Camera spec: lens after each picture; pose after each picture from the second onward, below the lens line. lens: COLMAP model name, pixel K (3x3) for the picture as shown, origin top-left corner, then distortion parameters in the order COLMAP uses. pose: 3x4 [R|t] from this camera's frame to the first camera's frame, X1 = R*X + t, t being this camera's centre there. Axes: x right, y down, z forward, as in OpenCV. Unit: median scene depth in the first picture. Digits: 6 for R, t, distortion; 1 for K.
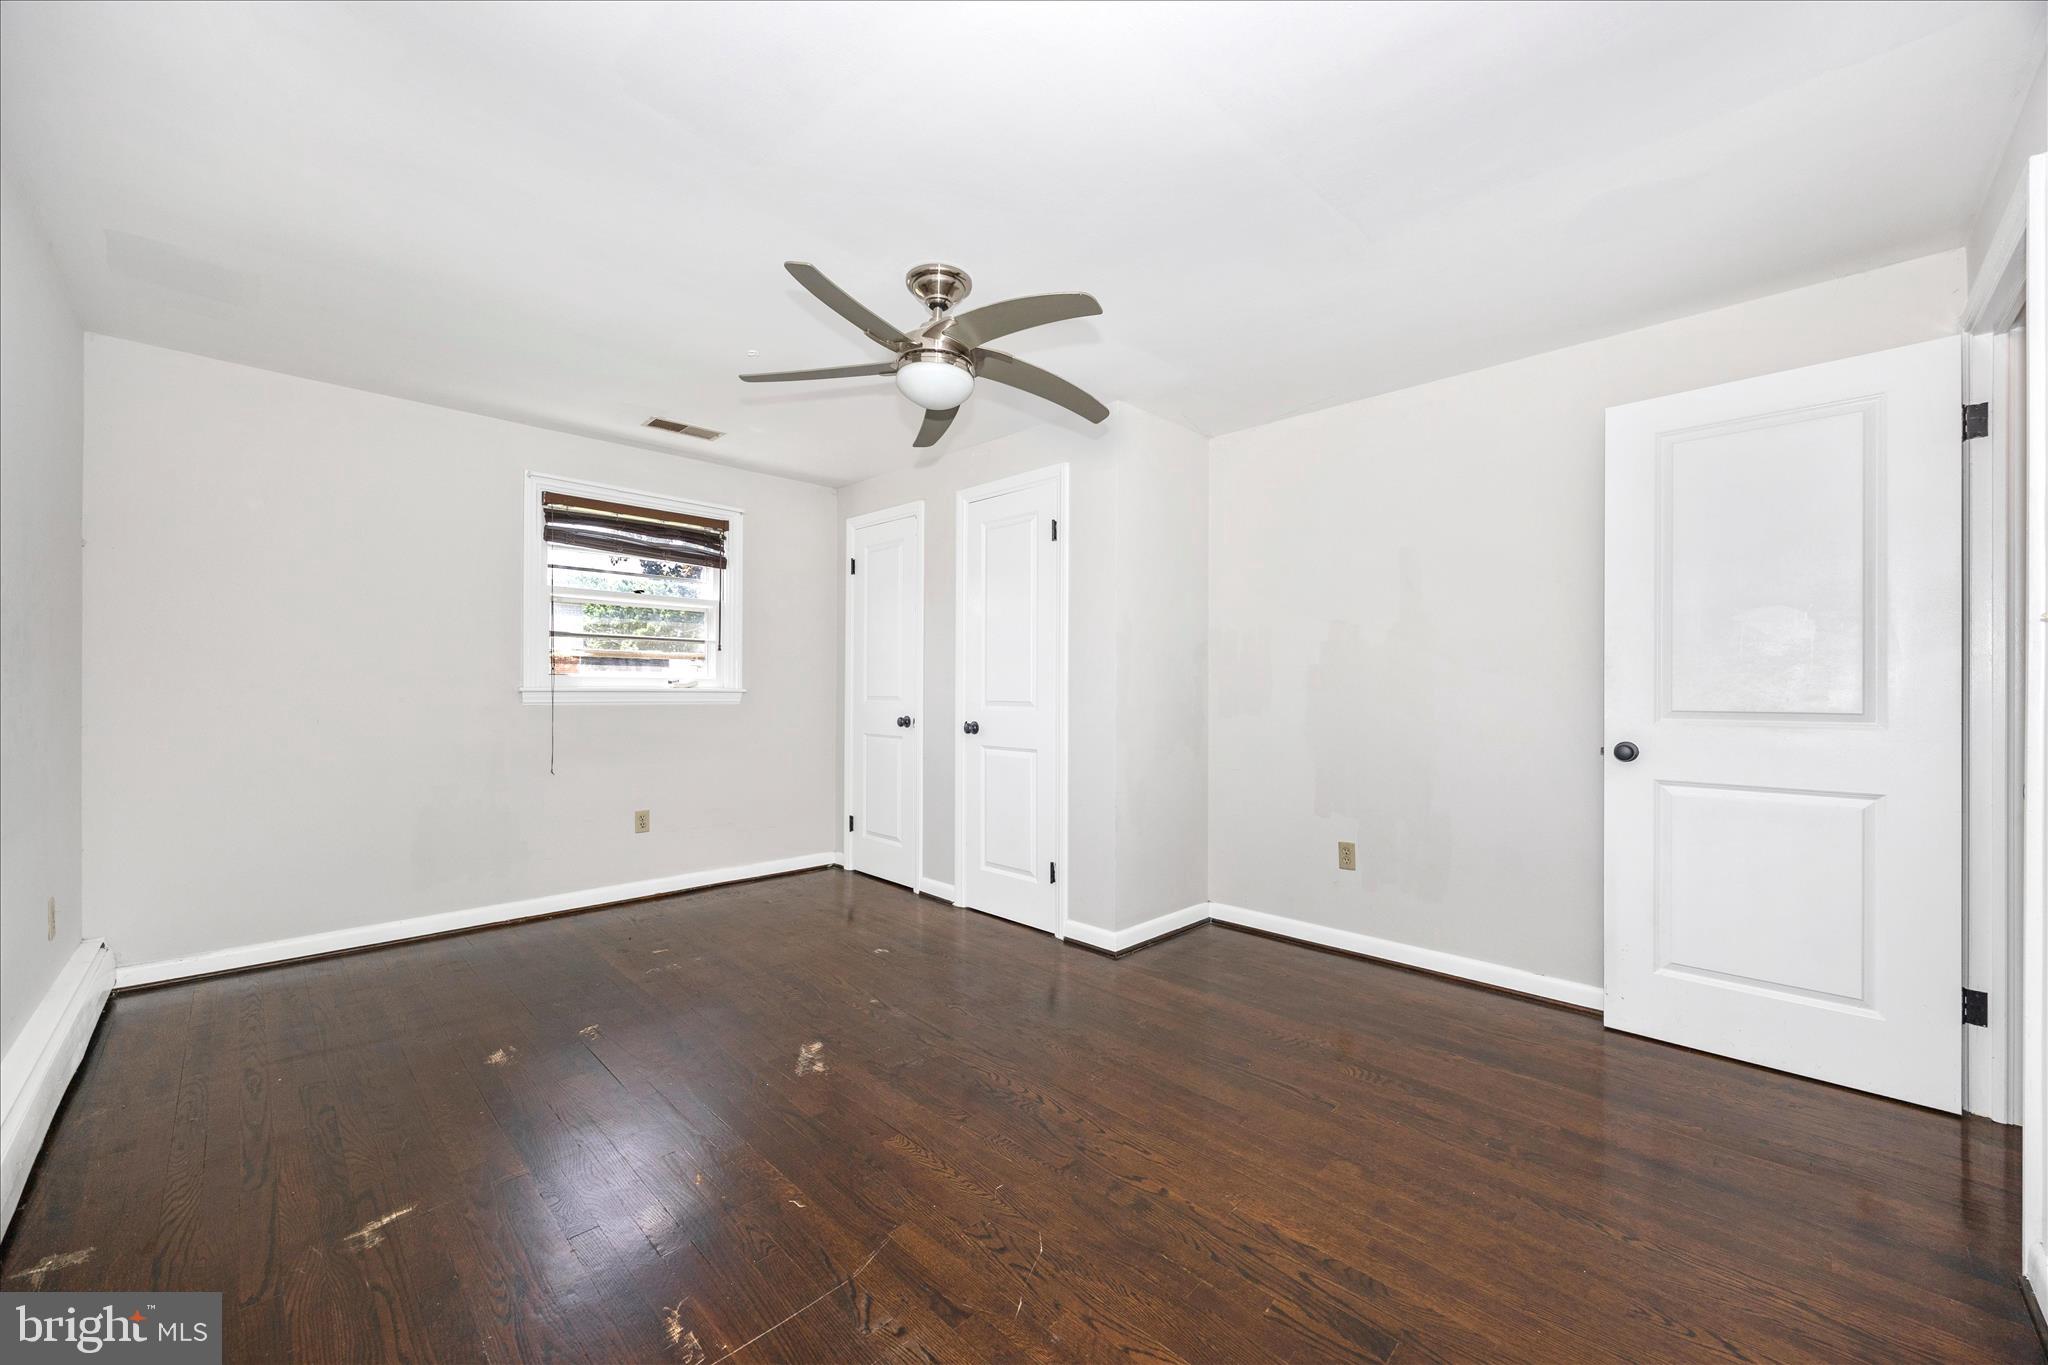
lens RADIAL K [[788.4, 0, 1036.8], [0, 788.4, 686.3], [0, 0, 1]] dist [0.000256, -0.000082]
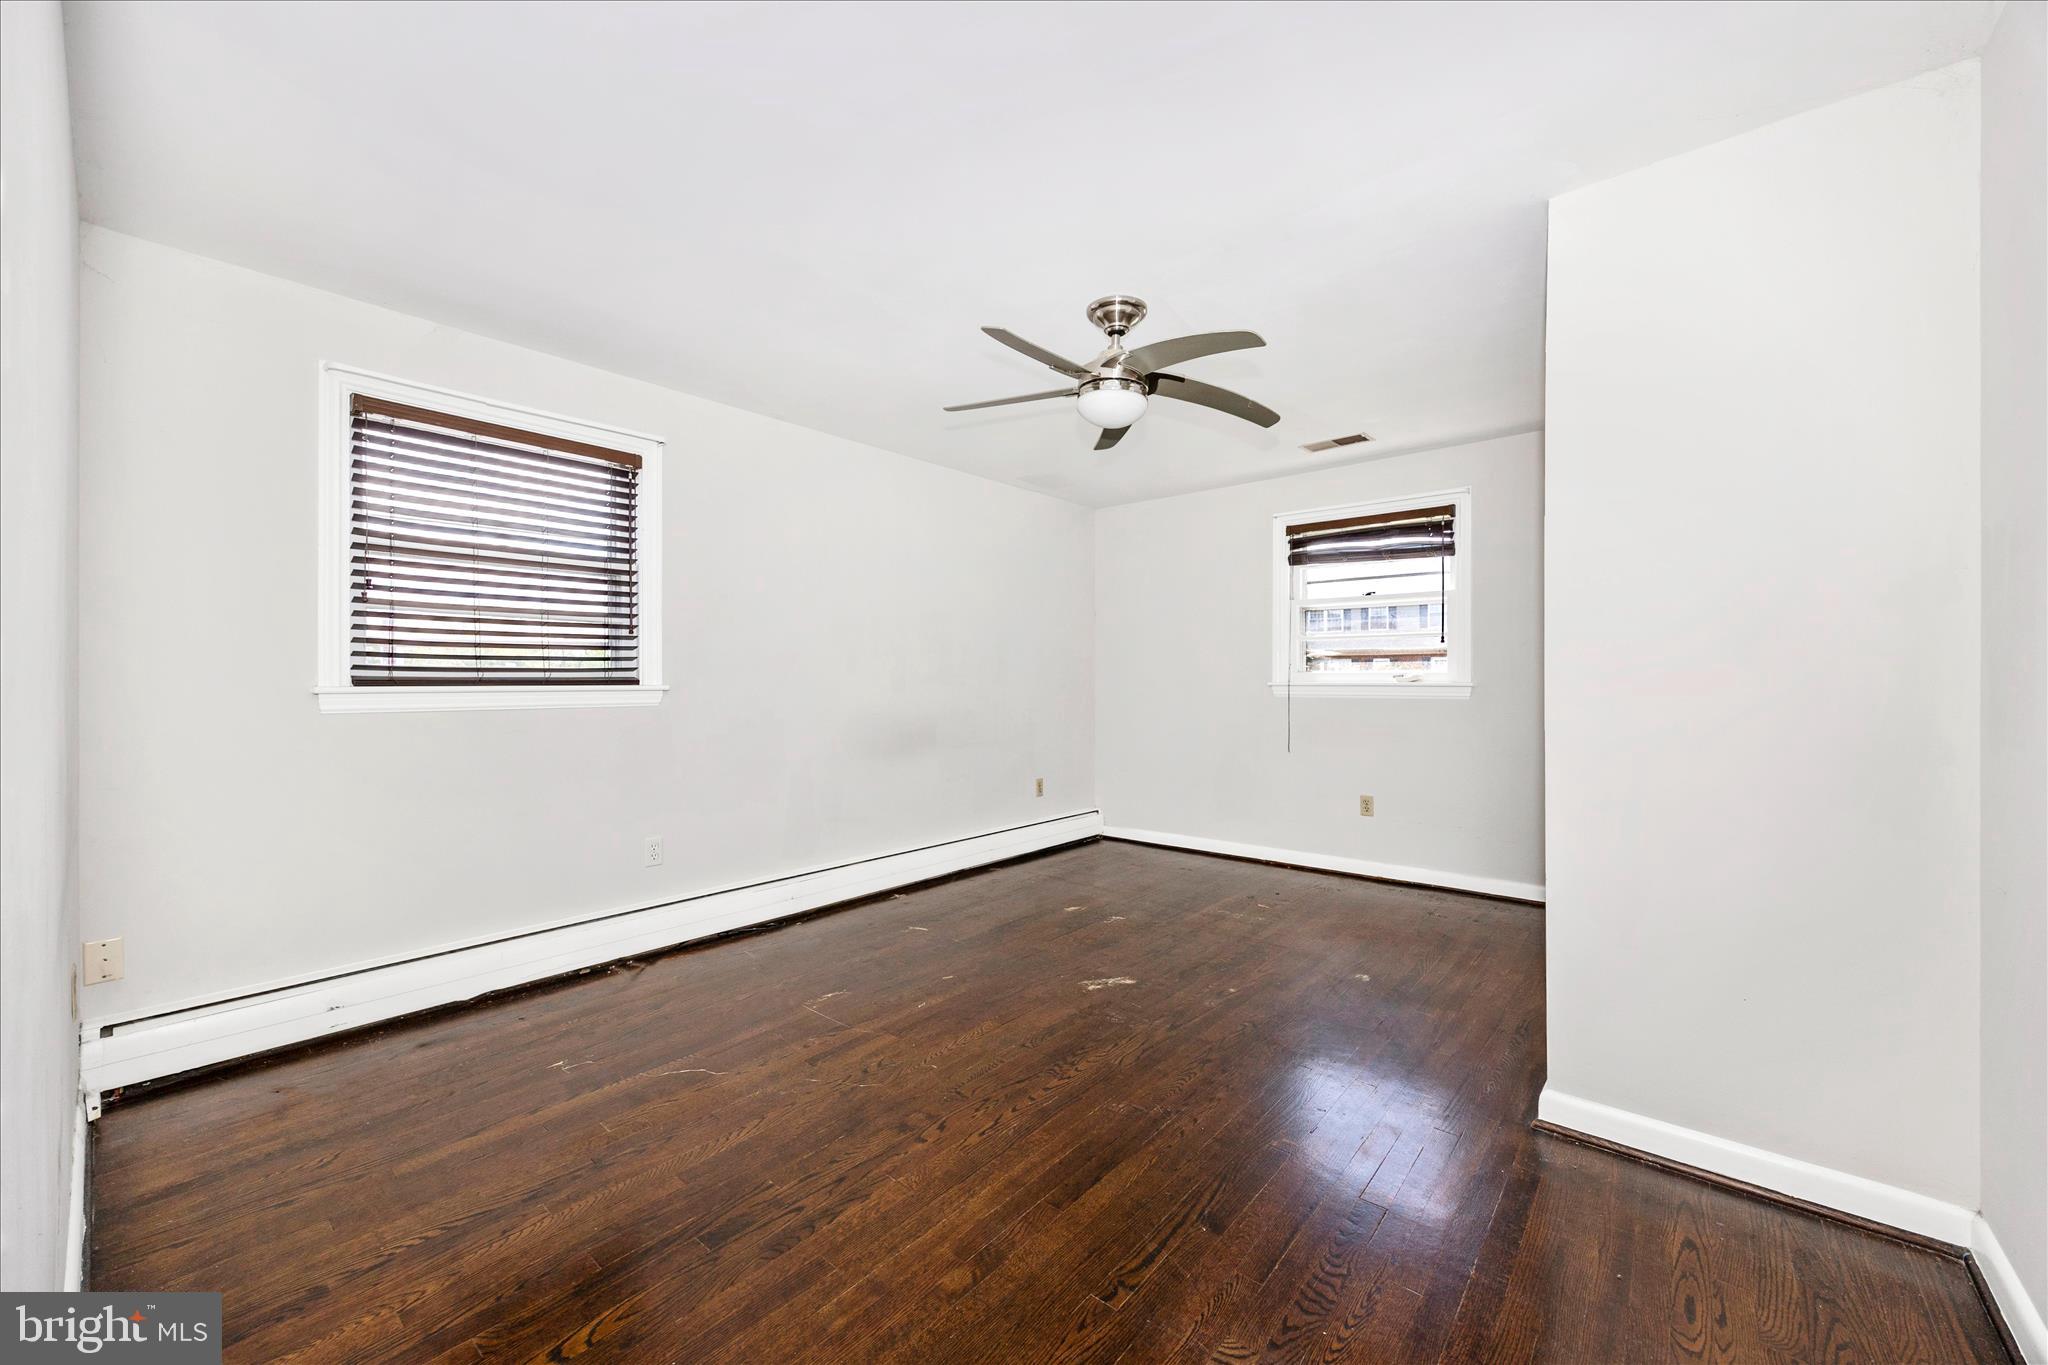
lens RADIAL K [[777.3, 0, 1016.9], [0, 777.3, 672.4], [0, 0, 1]] dist [0.000283, 0.000068]
pose [[0.063026, -0.016422, -0.997877, 0.723372], [0.006886, 0.999848, -0.016020, 0.002874], [0.997988, -0.005862, 0.063129, 0.610811]]
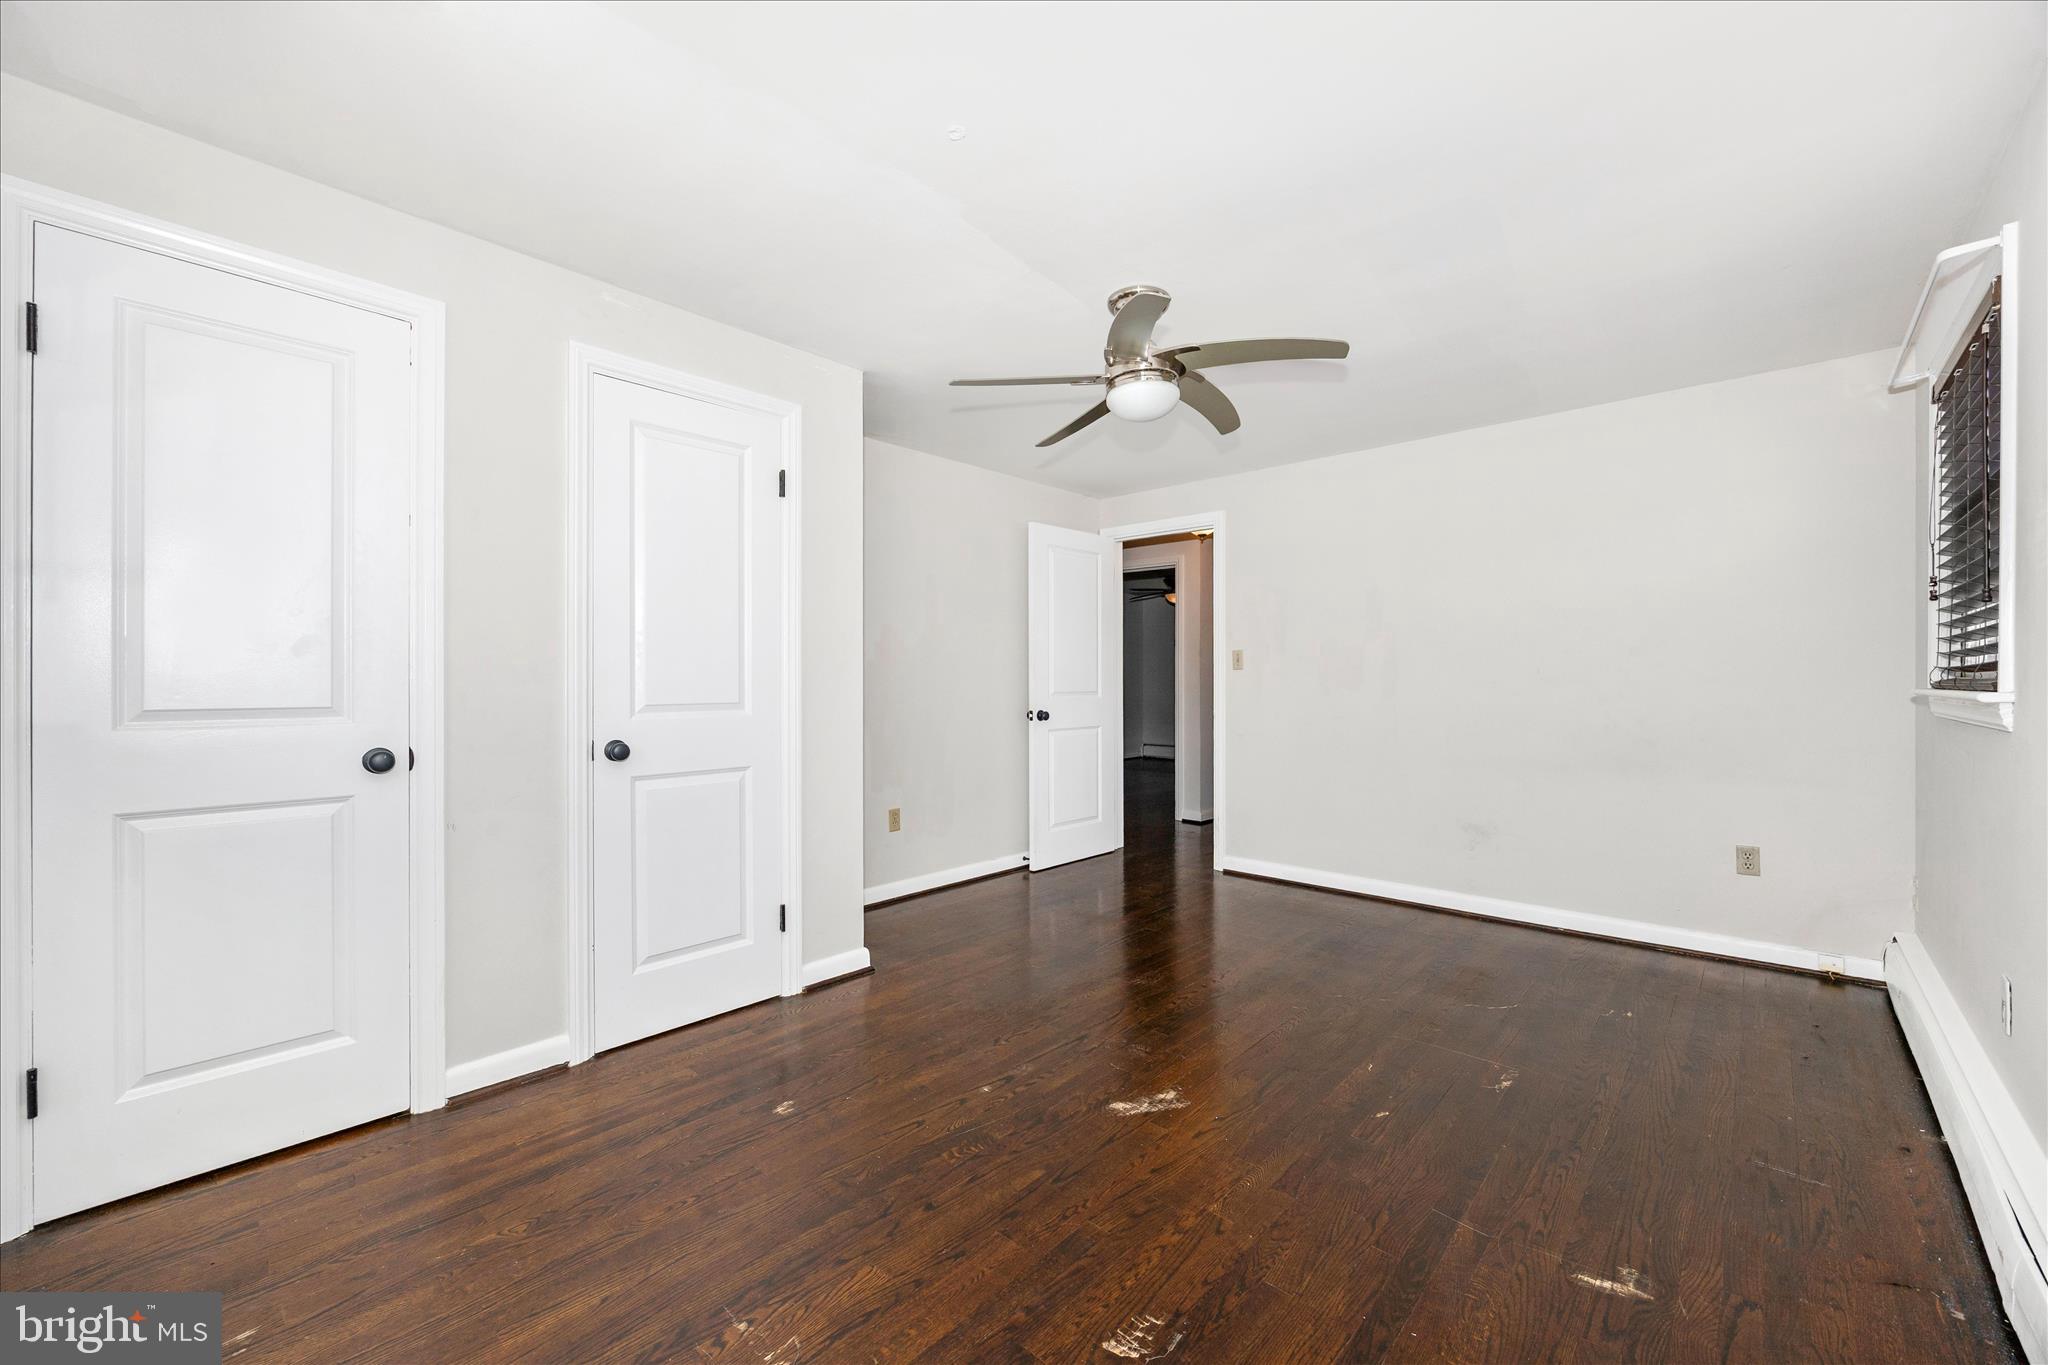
lens RADIAL K [[792.6, 0, 1035.5], [0, 792.6, 690.3], [0, 0, 1]] dist [-0.000936, -0.000033]
pose [[-0.034568, -0.019482, 0.999212, -0.907438], [-0.002316, 0.999809, 0.019414, -0.009028], [-0.999400, -0.001643, -0.034607, 0.903166]]
